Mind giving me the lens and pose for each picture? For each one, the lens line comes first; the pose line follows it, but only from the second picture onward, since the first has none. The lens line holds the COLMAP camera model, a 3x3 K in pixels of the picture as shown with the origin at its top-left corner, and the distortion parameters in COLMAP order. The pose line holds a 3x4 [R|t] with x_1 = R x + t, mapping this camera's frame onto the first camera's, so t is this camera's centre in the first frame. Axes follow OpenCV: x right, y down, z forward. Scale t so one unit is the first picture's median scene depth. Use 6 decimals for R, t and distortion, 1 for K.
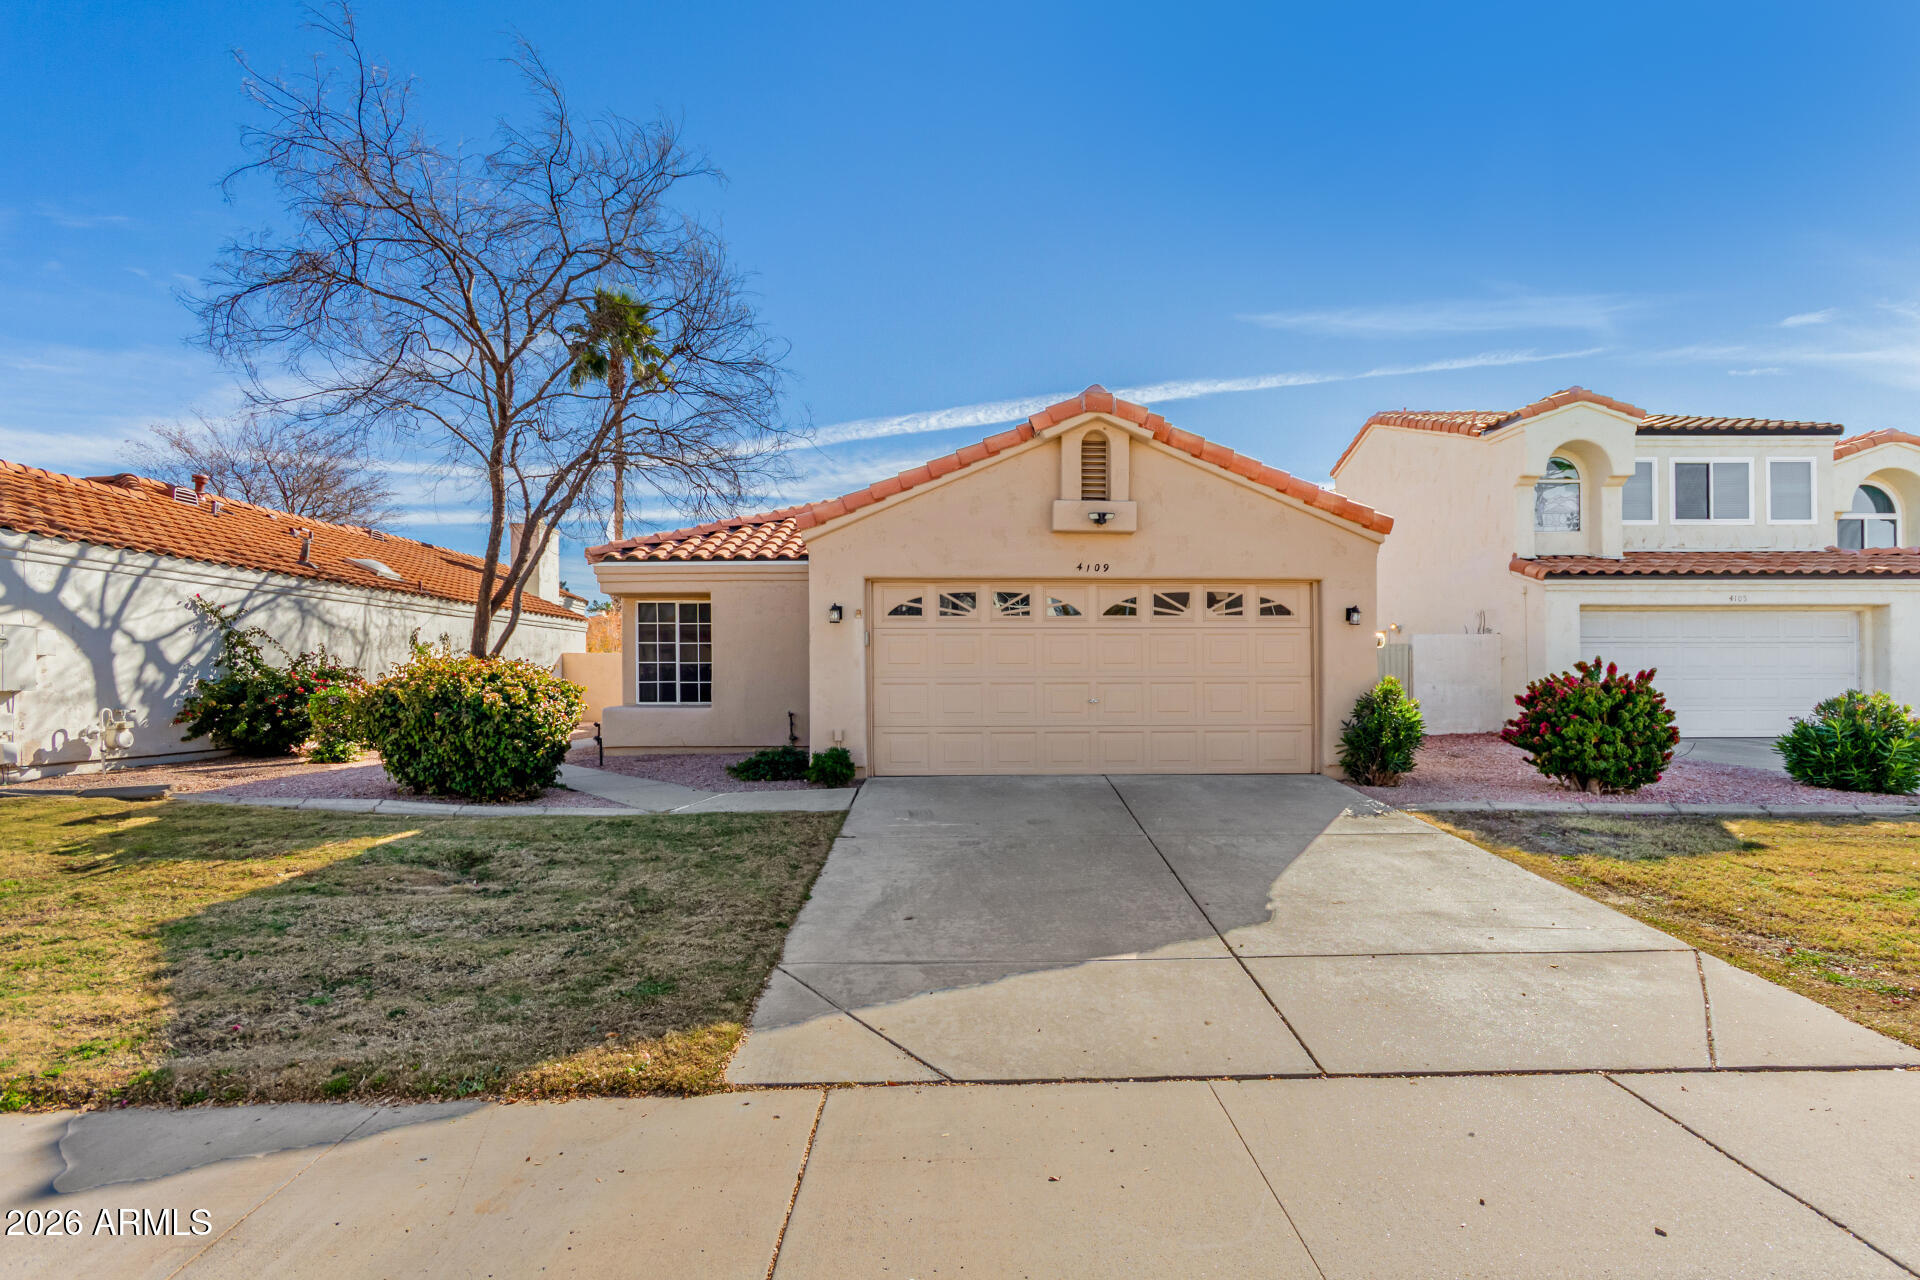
lens RADIAL K [[916.2, 0, 965.9], [0, 916.2, 634.5], [0, 0, 1]] dist [0.002107, 0.000234]
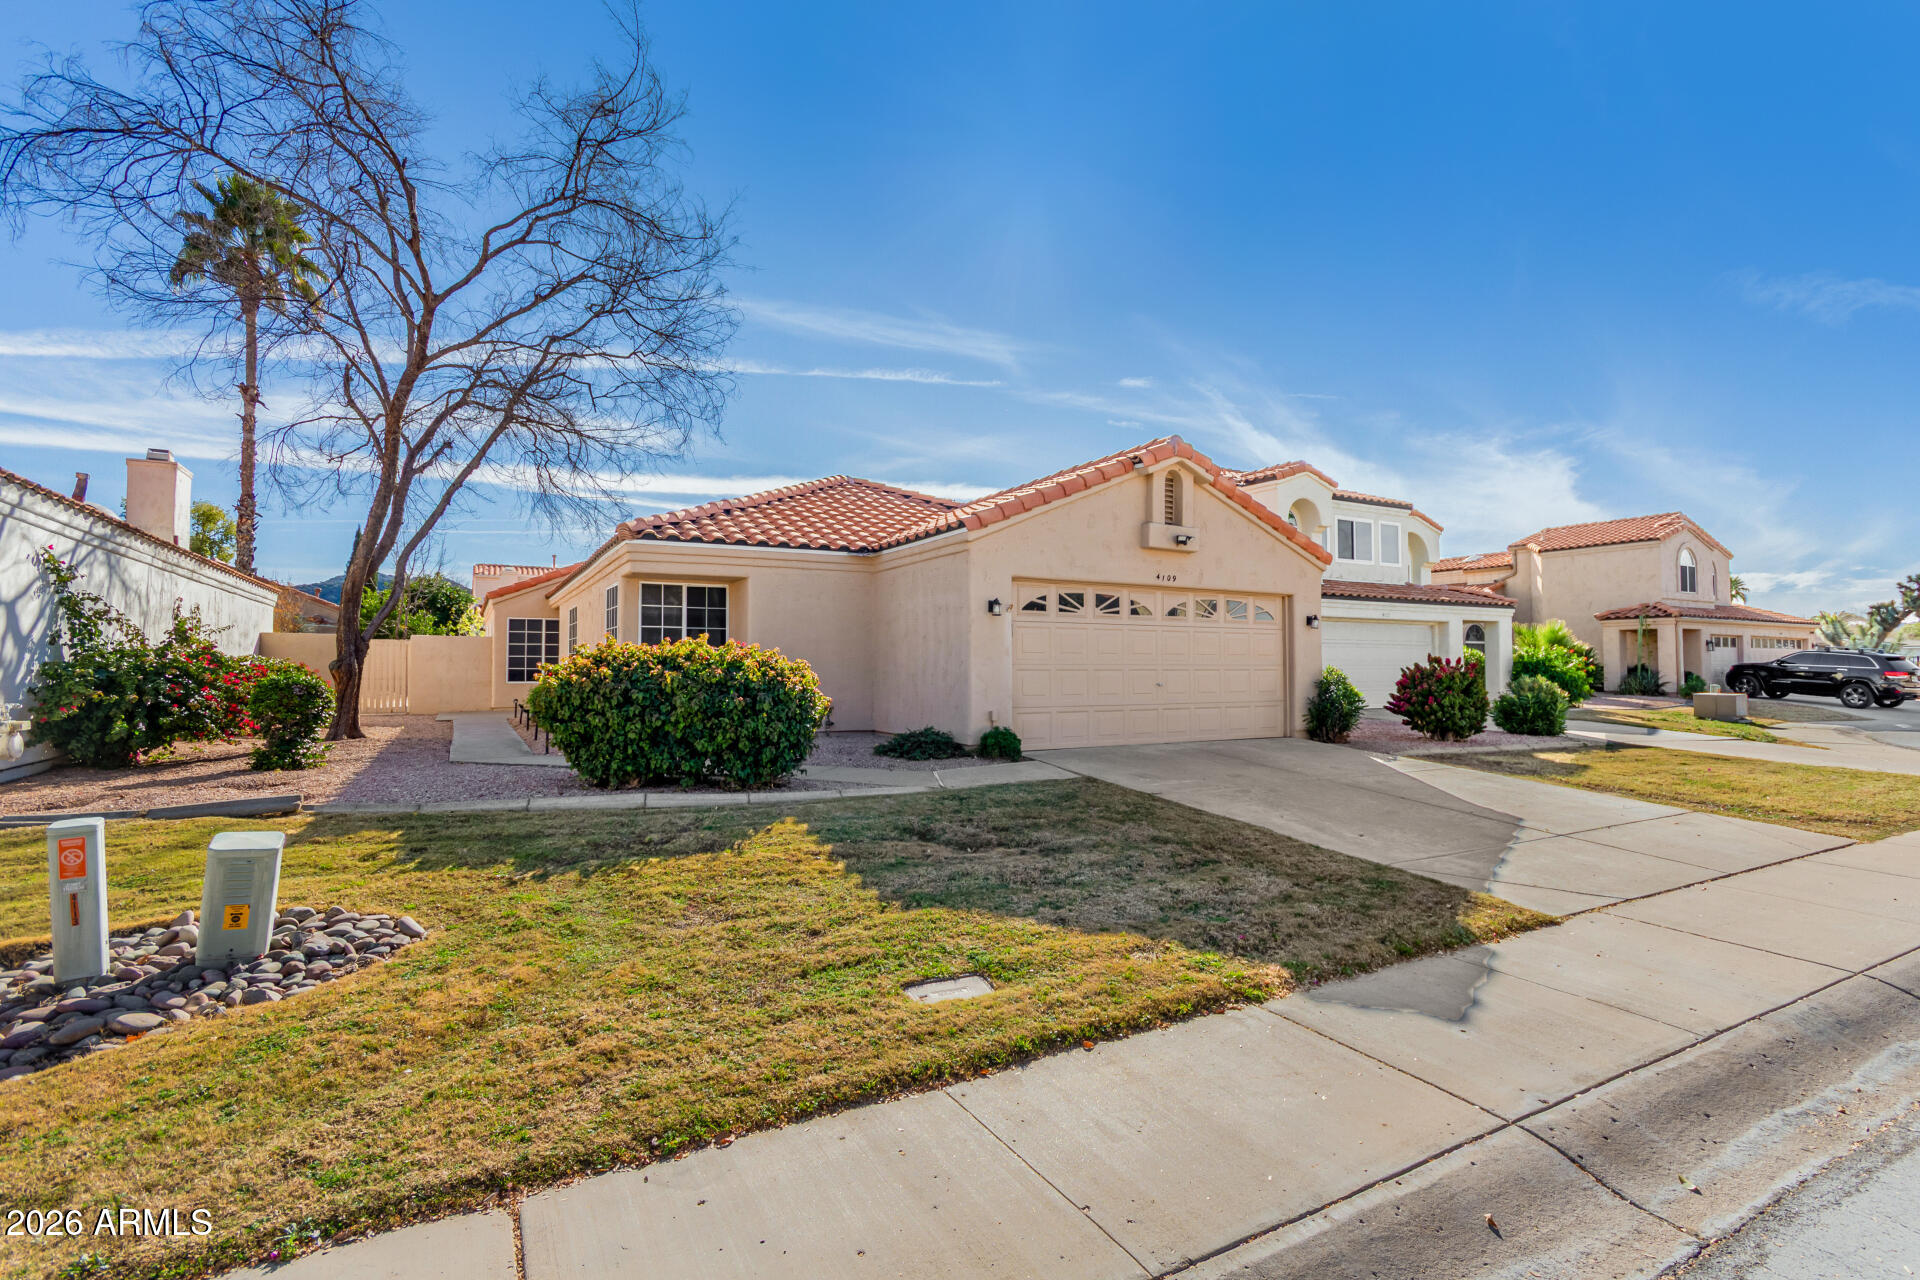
lens RADIAL K [[916.2, 0, 947.2], [0, 916.2, 626.1], [0, 0, 1]] dist [0.002107, 0.000234]
pose [[0.877704, 0.026767, 0.478454, -0.703904], [-0.028085, 0.999596, -0.004400, 0.006694], [-0.478379, -0.009575, 0.878101, 0.035549]]
